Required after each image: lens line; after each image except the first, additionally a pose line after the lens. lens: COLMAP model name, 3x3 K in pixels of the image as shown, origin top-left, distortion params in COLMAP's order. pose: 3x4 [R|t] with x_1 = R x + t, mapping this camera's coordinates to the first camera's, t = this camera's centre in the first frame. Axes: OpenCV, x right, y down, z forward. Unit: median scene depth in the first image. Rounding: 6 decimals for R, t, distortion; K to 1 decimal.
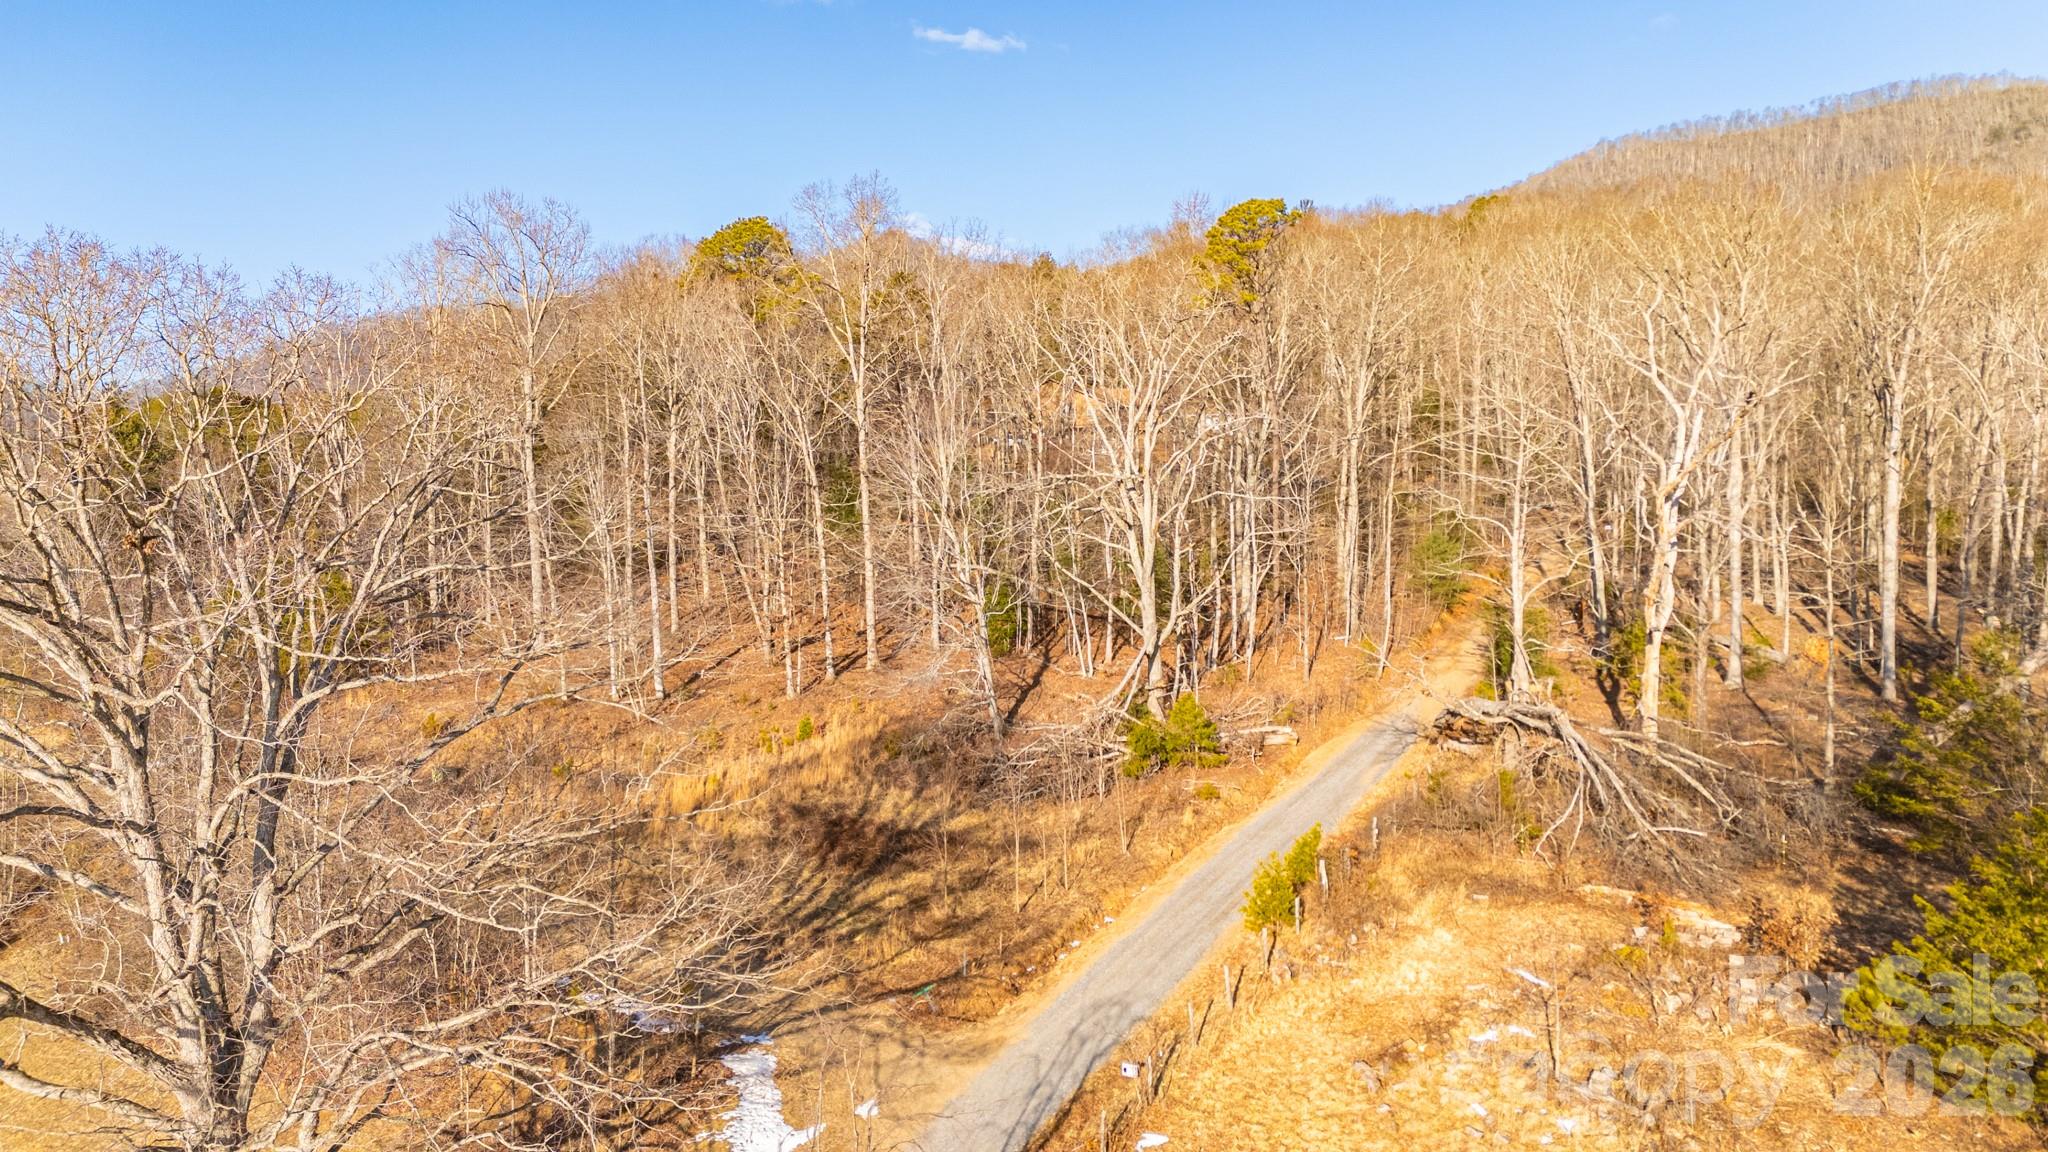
lens RADIAL K [[1493.9, 0, 1028.0], [0, 1493.9, 566.6], [0, 0, 1]] dist [0.074914, -0.055068]
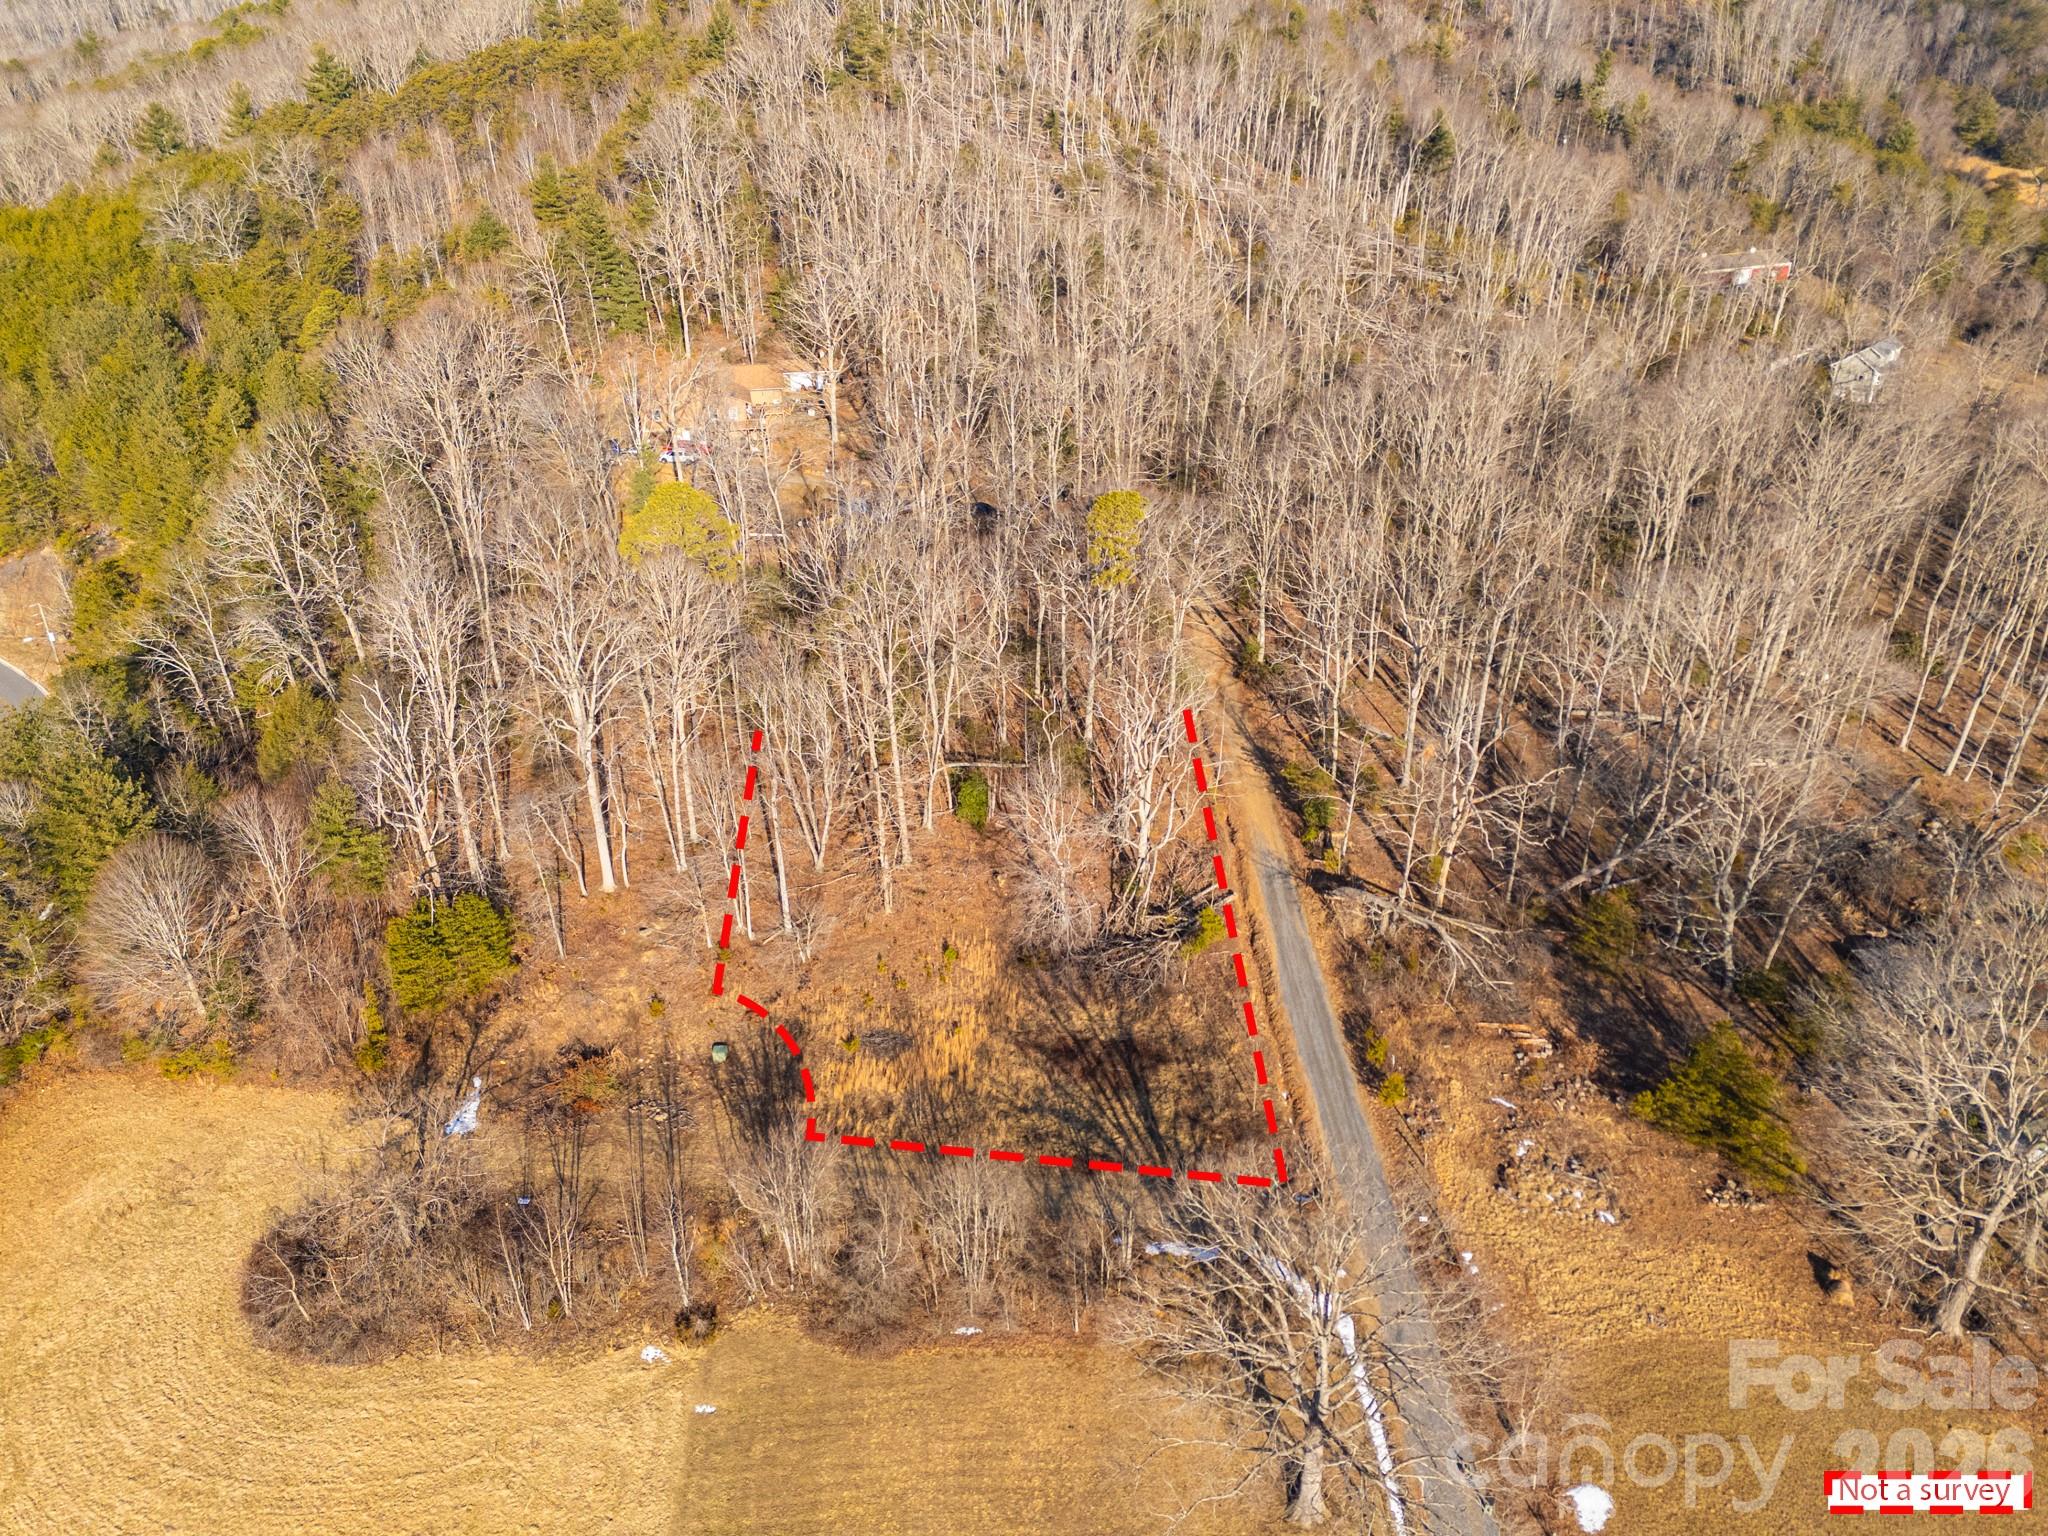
lens RADIAL K [[1496.4, 0, 1034.0], [0, 1496.4, 766.0], [0, 0, 1]] dist [0.082612, -0.071419]
pose [[0.853022, -0.251382, 0.457340, -0.764912], [0.031173, 0.899320, 0.436178, -0.770850], [-0.520943, -0.357813, 0.774976, -0.175156]]
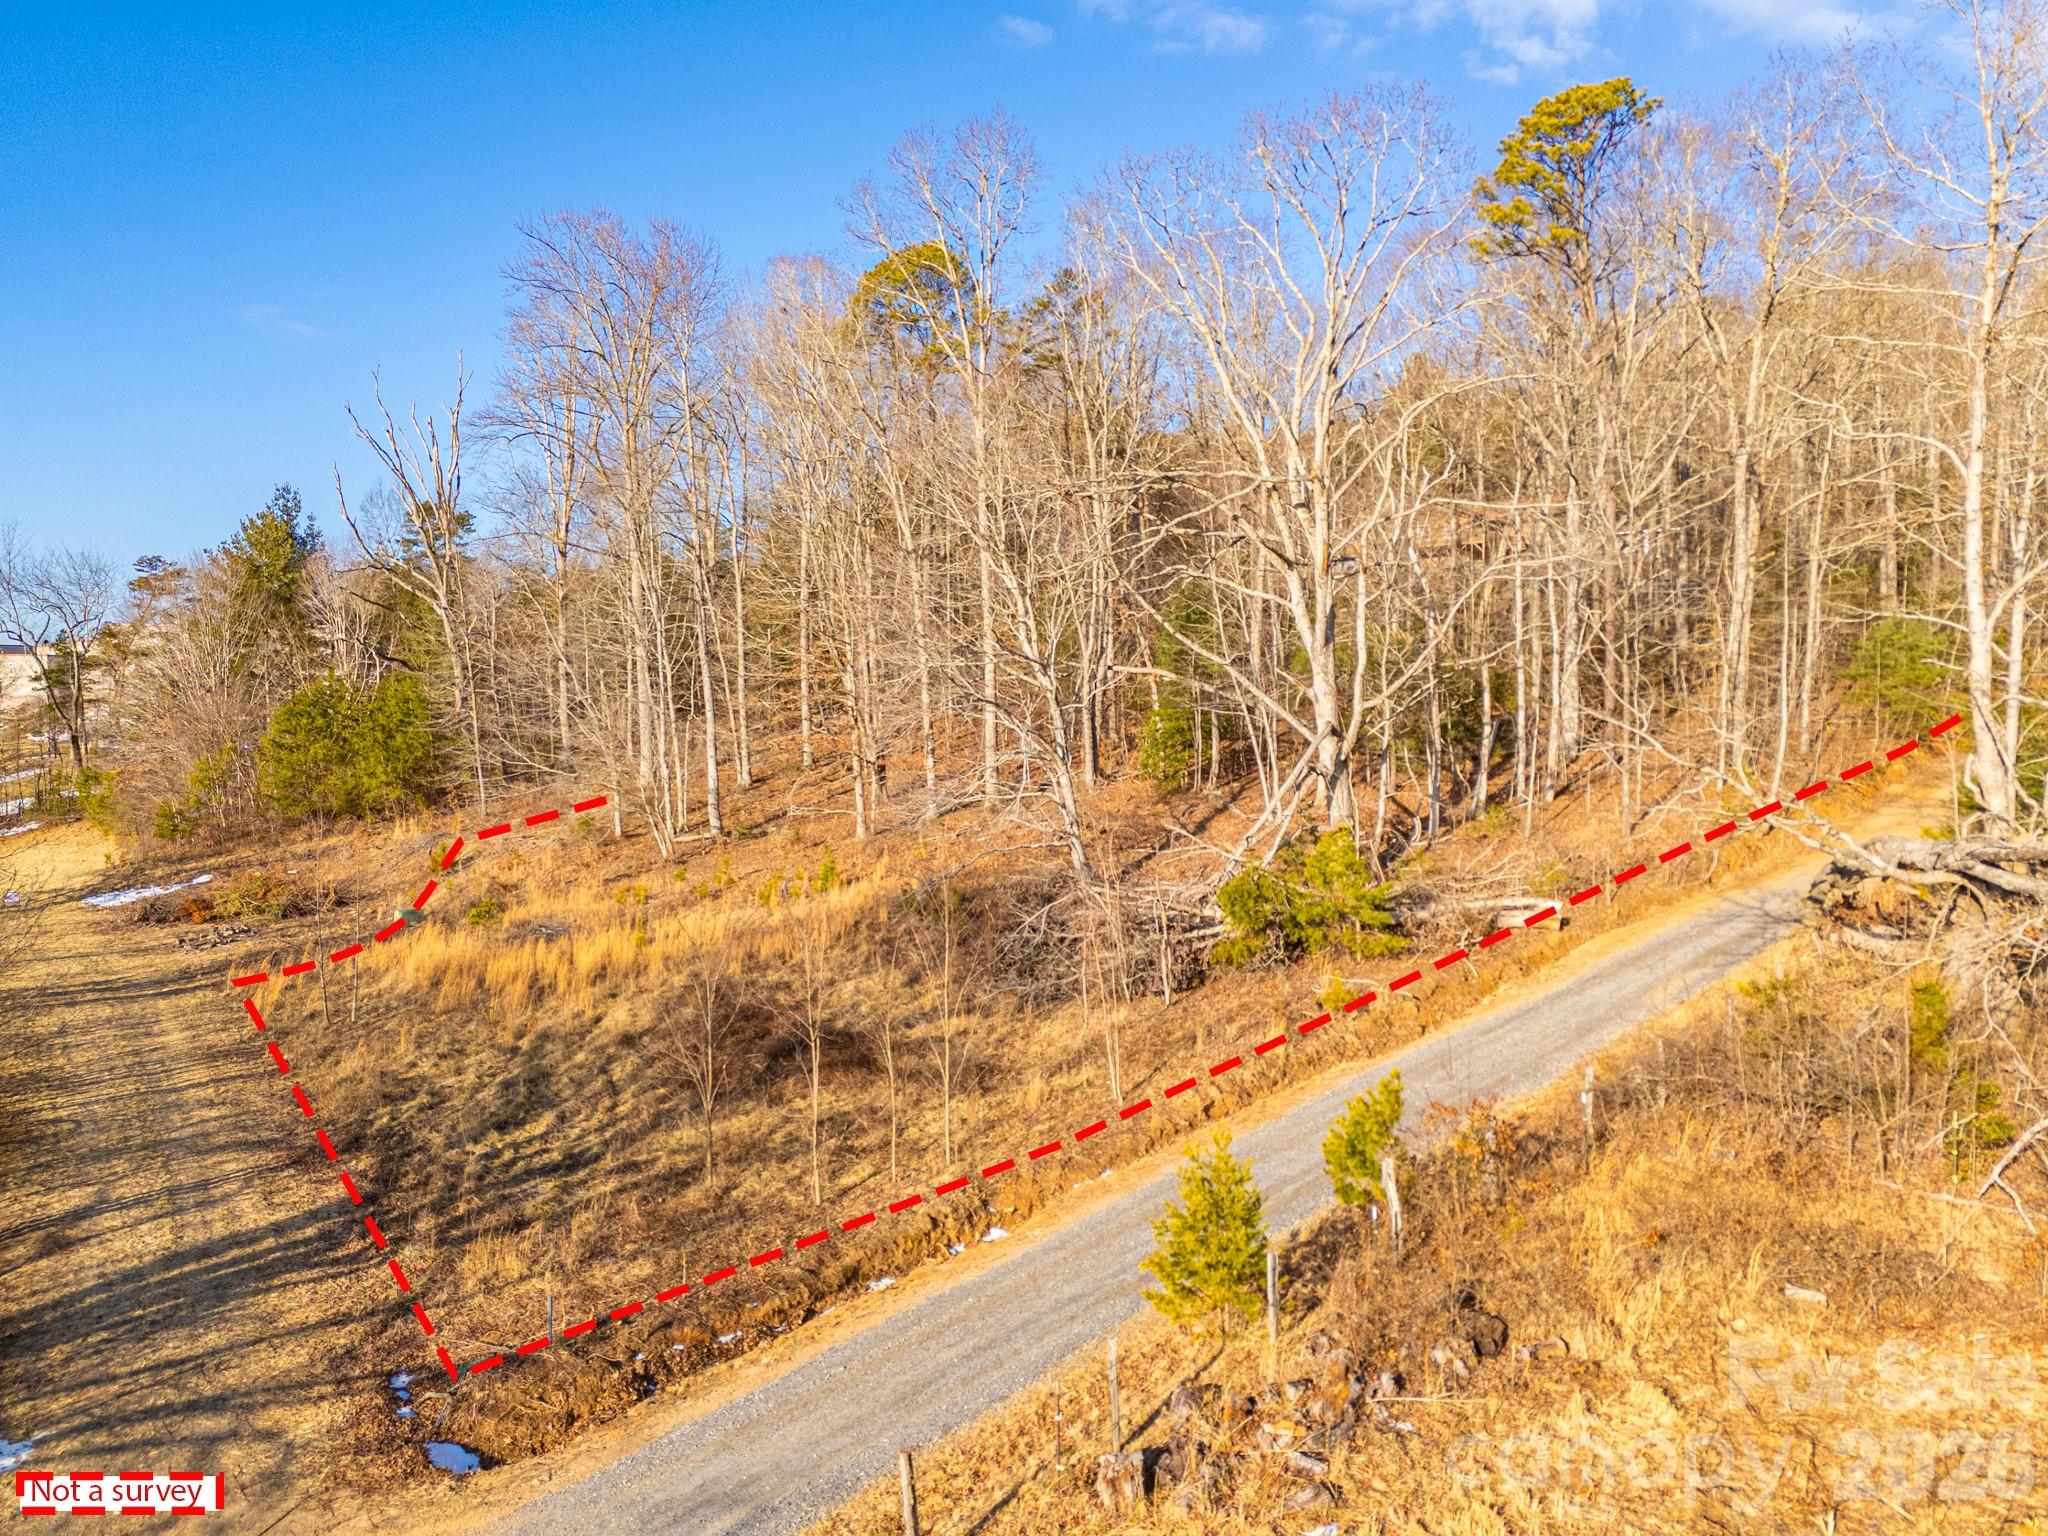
lens RADIAL K [[1496.4, 0, 1030.7], [0, 1496.4, 772.3], [0, 0, 1]] dist [0.082612, -0.071419]
pose [[0.955508, 0.015938, -0.294533, 0.151039], [-0.015848, 0.999871, 0.002694, 0.059134], [0.294538, 0.002093, 0.955637, 0.383262]]
